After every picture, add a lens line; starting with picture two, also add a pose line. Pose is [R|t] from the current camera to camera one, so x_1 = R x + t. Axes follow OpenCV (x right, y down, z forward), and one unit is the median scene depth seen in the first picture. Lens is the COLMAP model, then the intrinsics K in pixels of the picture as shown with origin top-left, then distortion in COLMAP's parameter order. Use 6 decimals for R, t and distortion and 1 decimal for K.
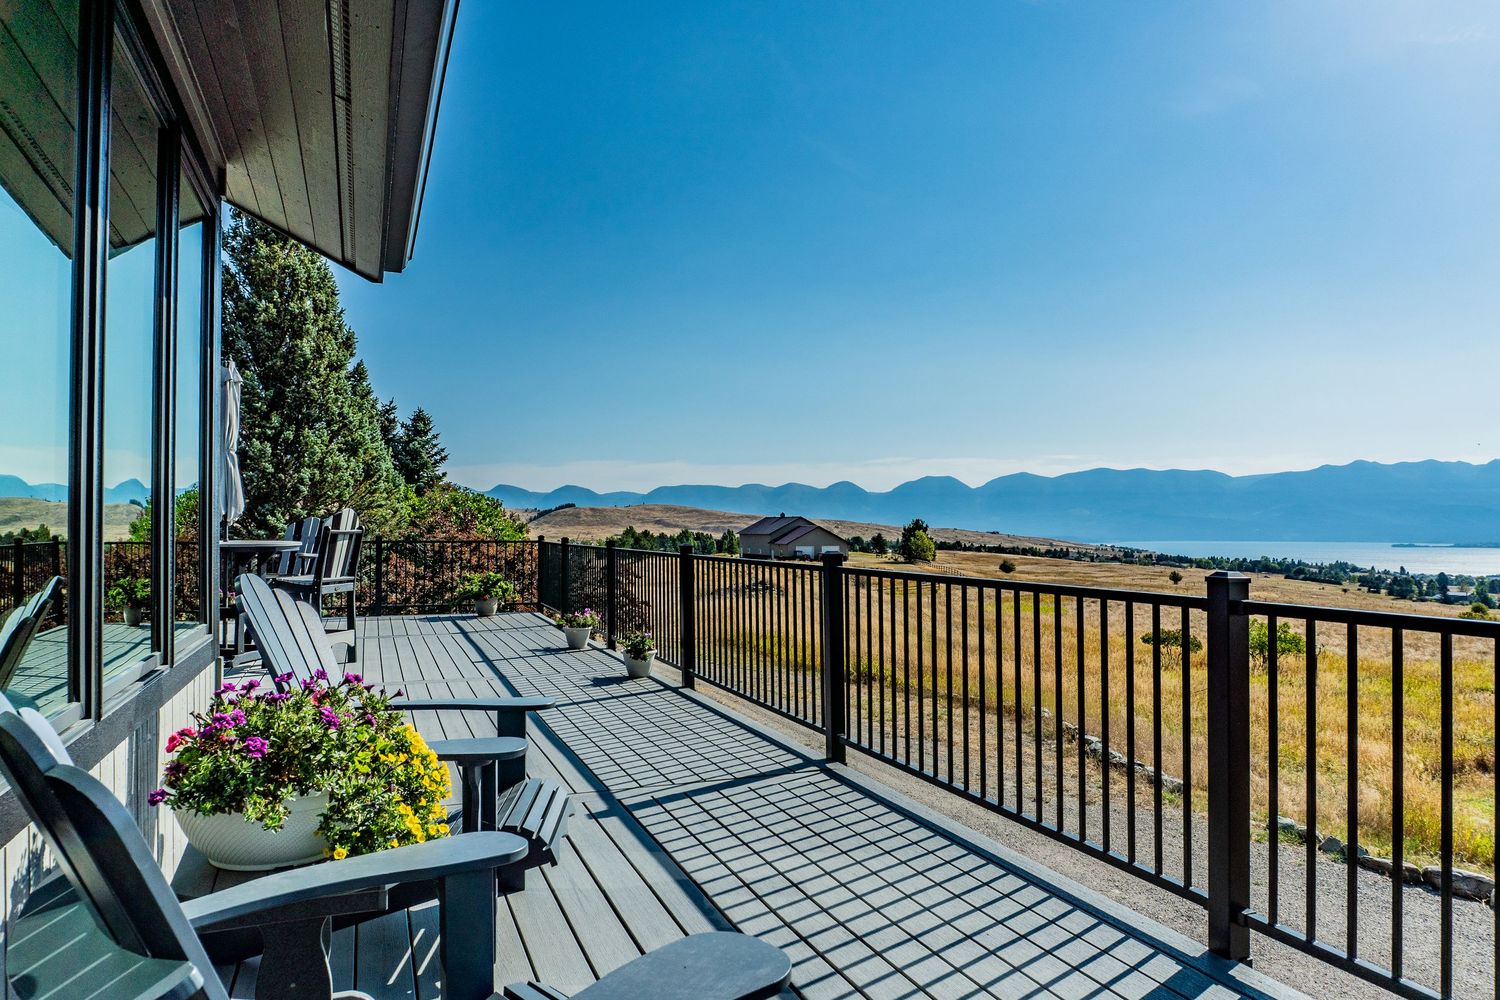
lens RADIAL K [[1020.8, 0, 751.3], [0, 1020.8, 487.4], [0, 0, 1]] dist [-0.005327, -0.030698]
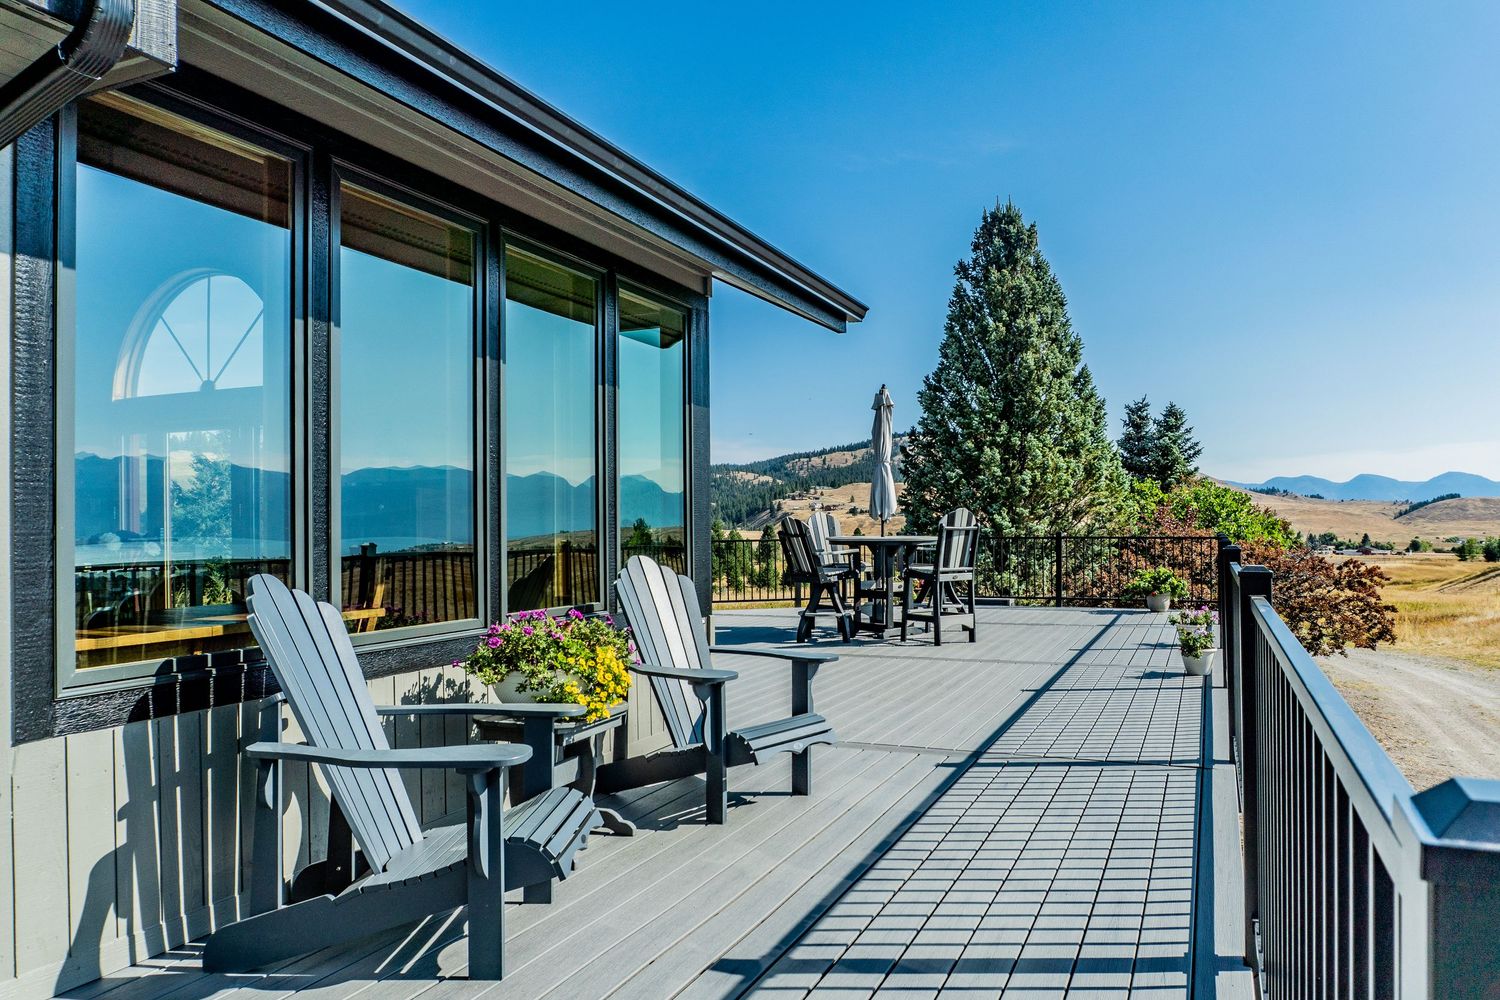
lens RADIAL K [[1040.0, 0, 750.0], [0, 1040.0, 500.0], [0, 0, 1]] dist [-0.008285, -0.002169]
pose [[0.714070, -0.022777, -0.699703, 0.122945], [0.033743, 0.999429, 0.001902, 0.000383], [0.699260, -0.024969, 0.714431, -0.004735]]
